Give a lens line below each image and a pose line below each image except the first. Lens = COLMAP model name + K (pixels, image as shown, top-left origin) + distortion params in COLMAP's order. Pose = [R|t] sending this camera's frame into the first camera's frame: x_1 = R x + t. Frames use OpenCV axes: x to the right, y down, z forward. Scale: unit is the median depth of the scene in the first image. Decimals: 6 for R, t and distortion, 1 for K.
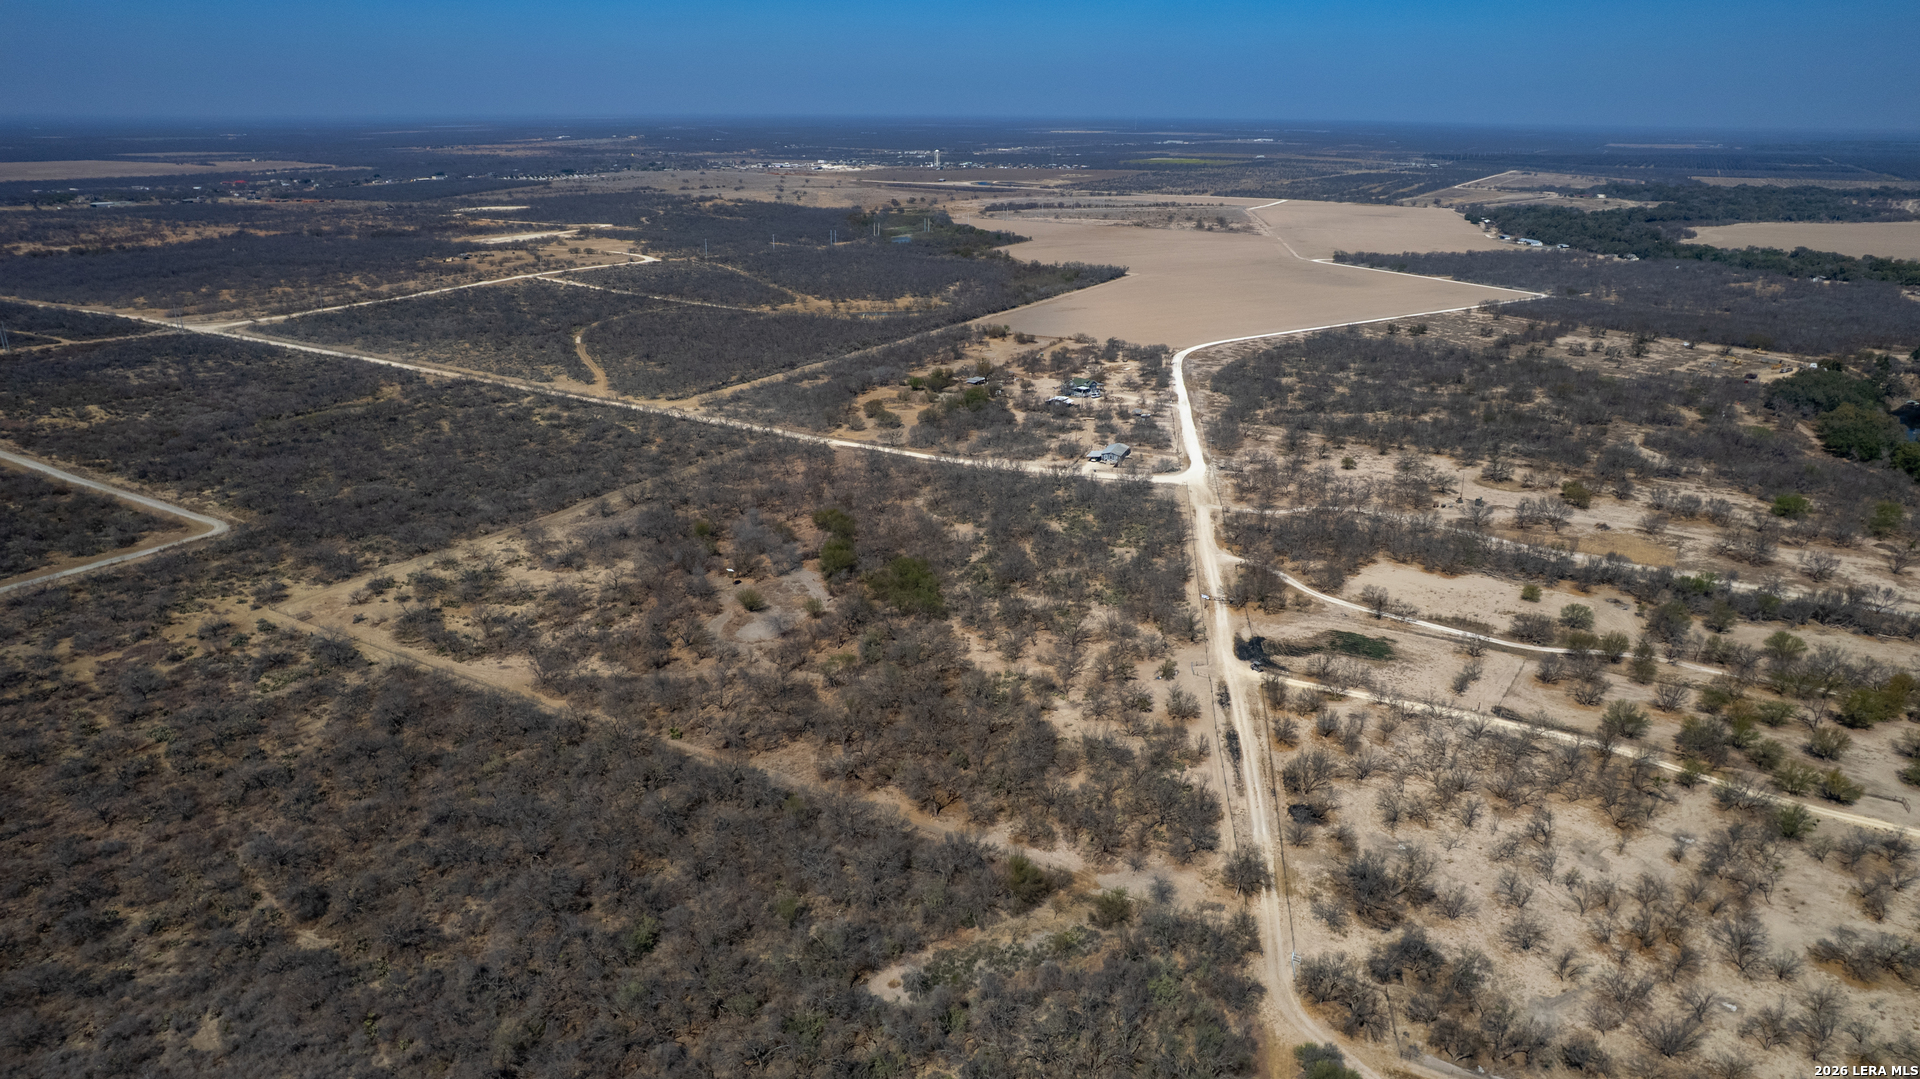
lens RADIAL K [[1283.9, 0, 960.0], [0, 1283.9, 539.5], [0, 0, 1]] dist [-0.085733, 0.071382]
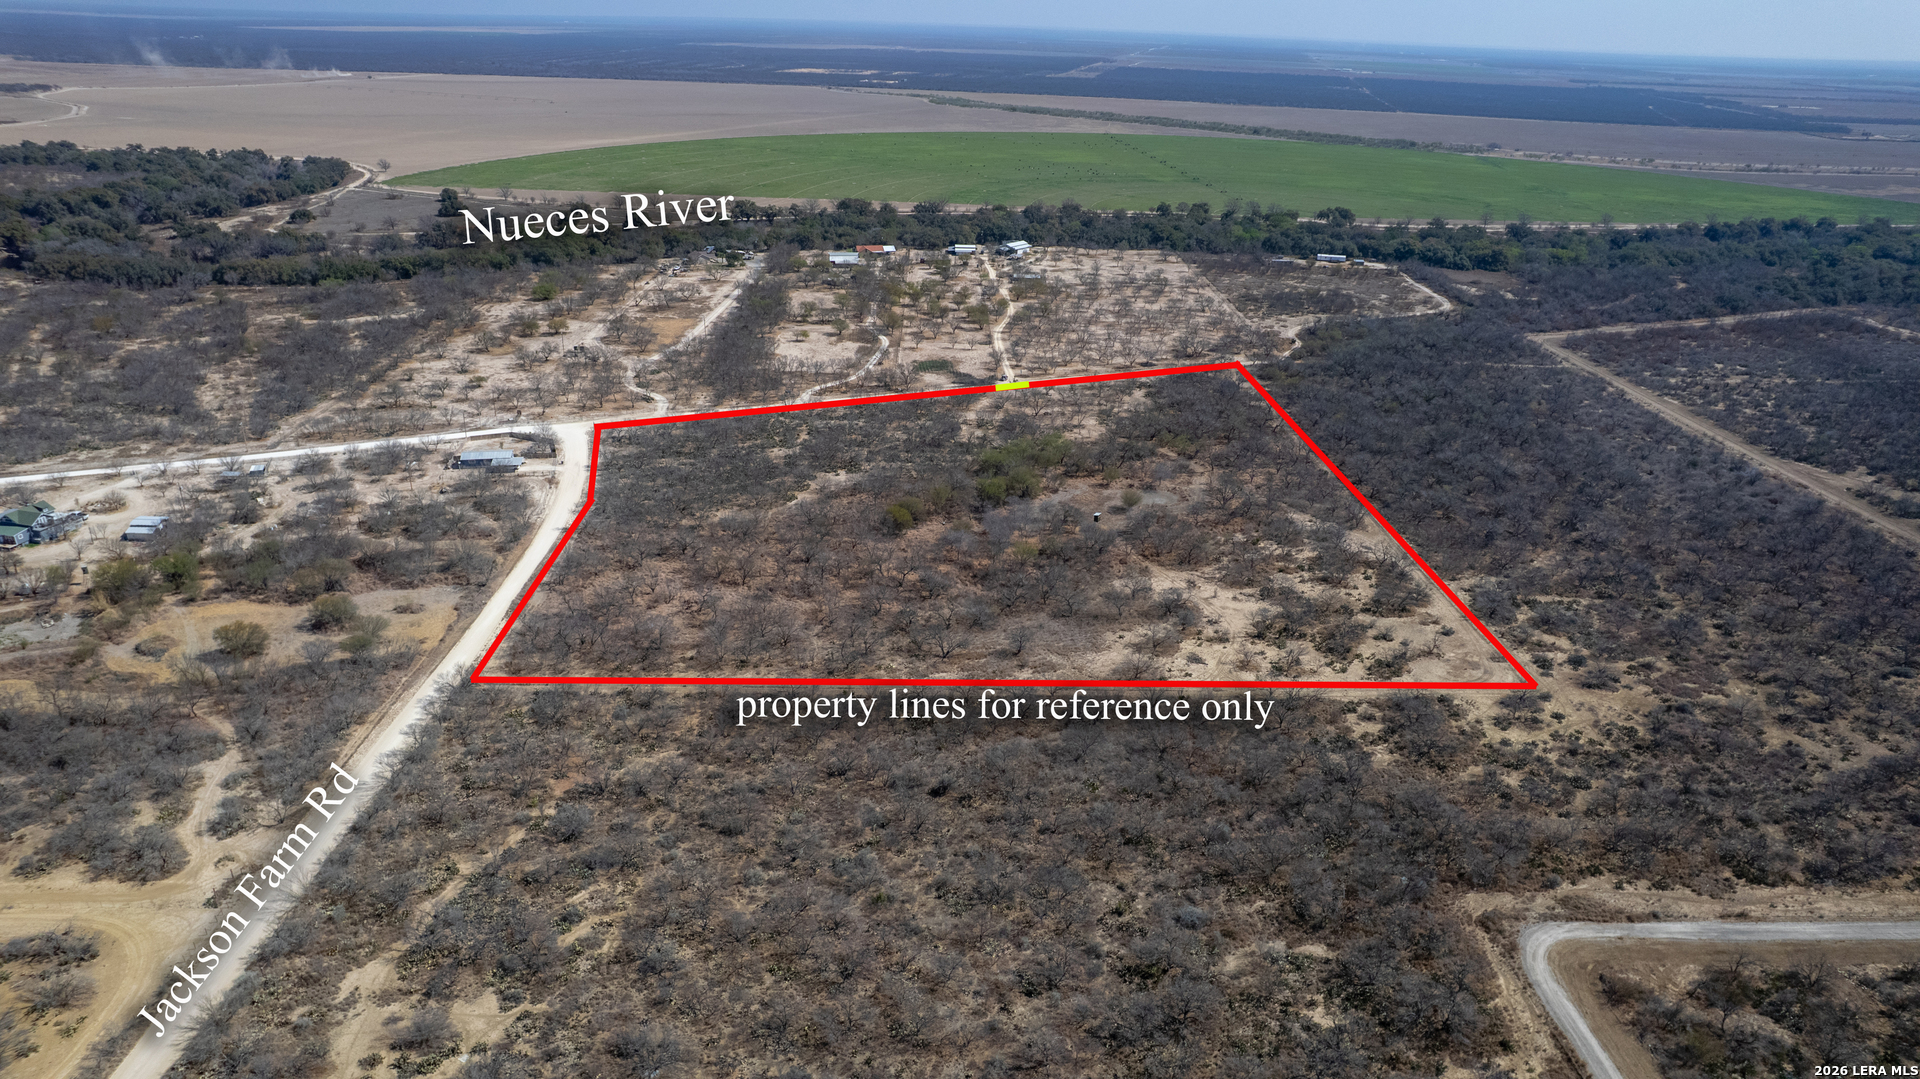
lens RADIAL K [[1232.7, 0, 960.0], [0, 1232.7, 539.5], [0, 0, 1]] dist [-0.076588, 0.066606]
pose [[-0.505974, -0.359544, 0.784040, -0.259139], [0.247970, 0.809974, 0.531463, -0.144730], [-0.826136, 0.463325, -0.320670, 0.415580]]
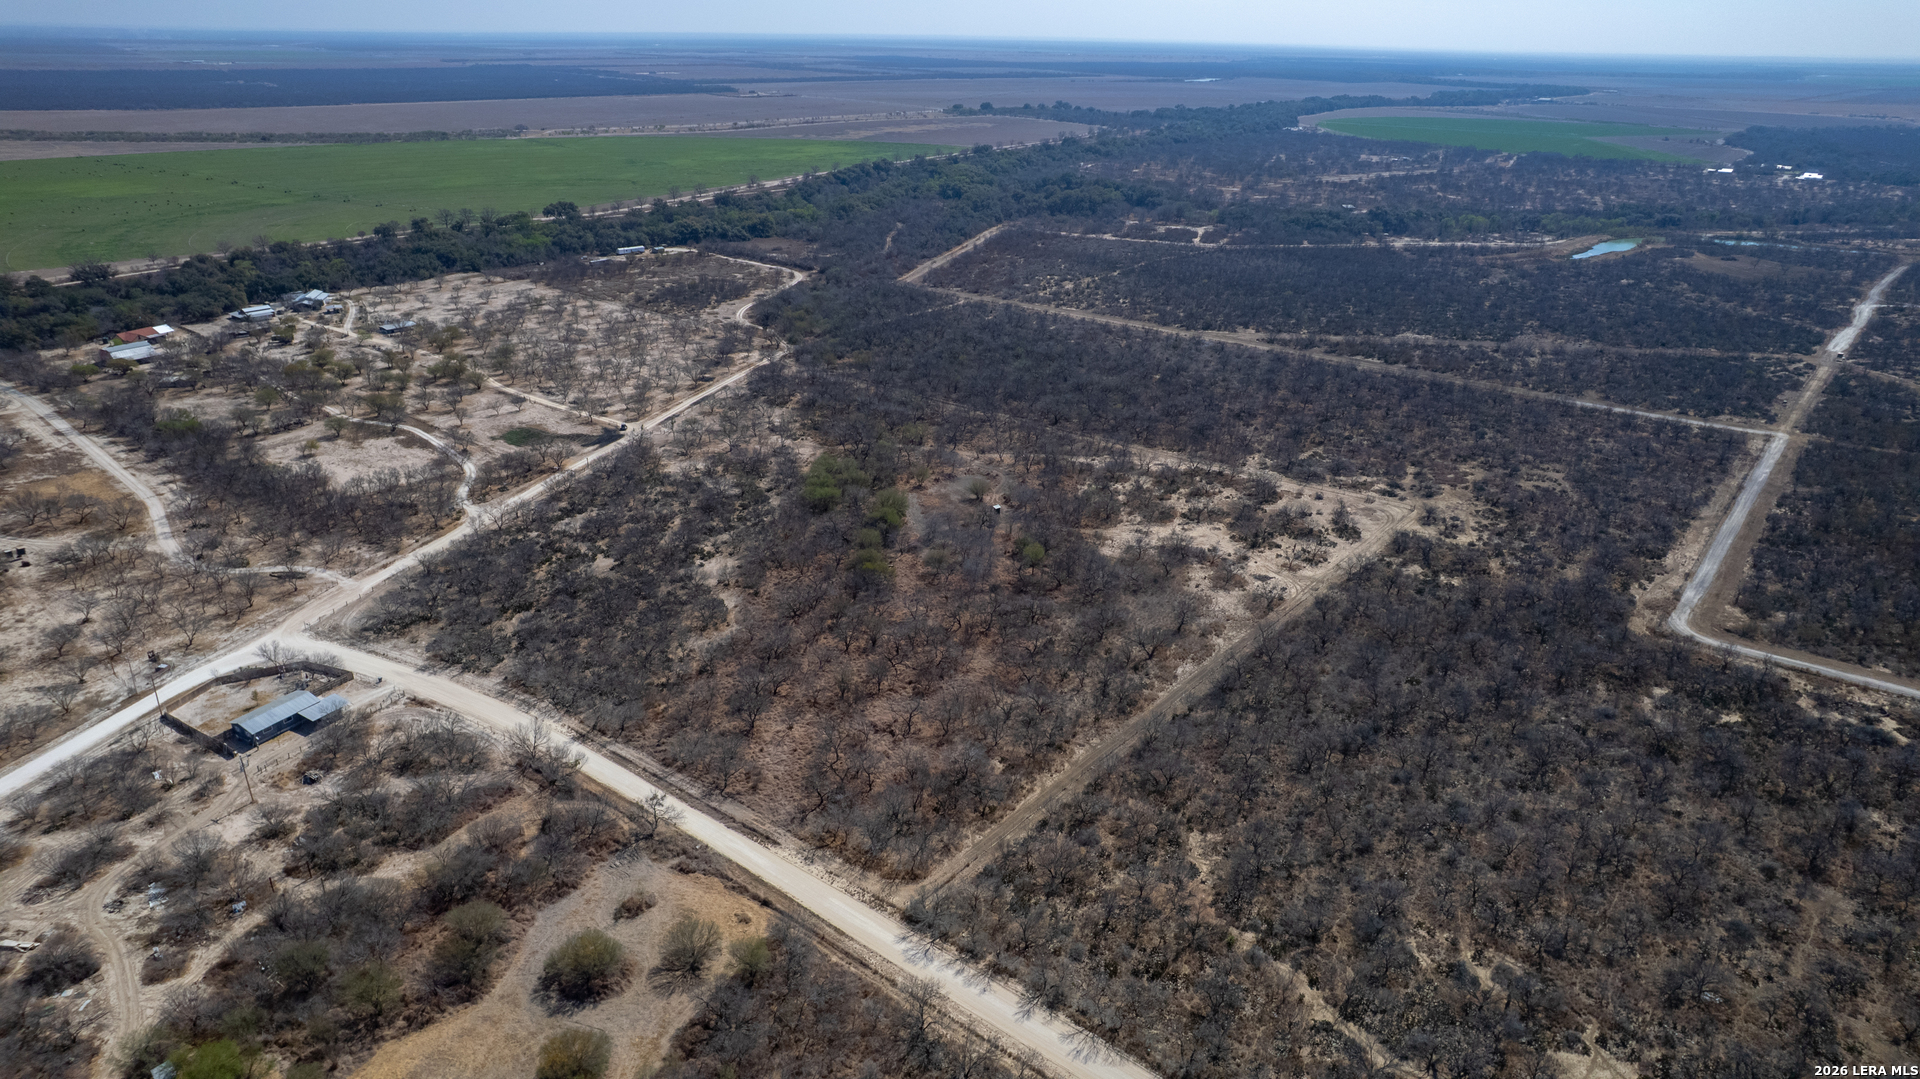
lens RADIAL K [[1232.7, 0, 960.0], [0, 1232.7, 539.5], [0, 0, 1]] dist [-0.076588, 0.066606]
pose [[-0.985790, -0.085765, 0.144441, -0.087143], [0.031791, 0.749060, 0.661739, -0.176558], [-0.164949, 0.656927, -0.735689, 0.513849]]
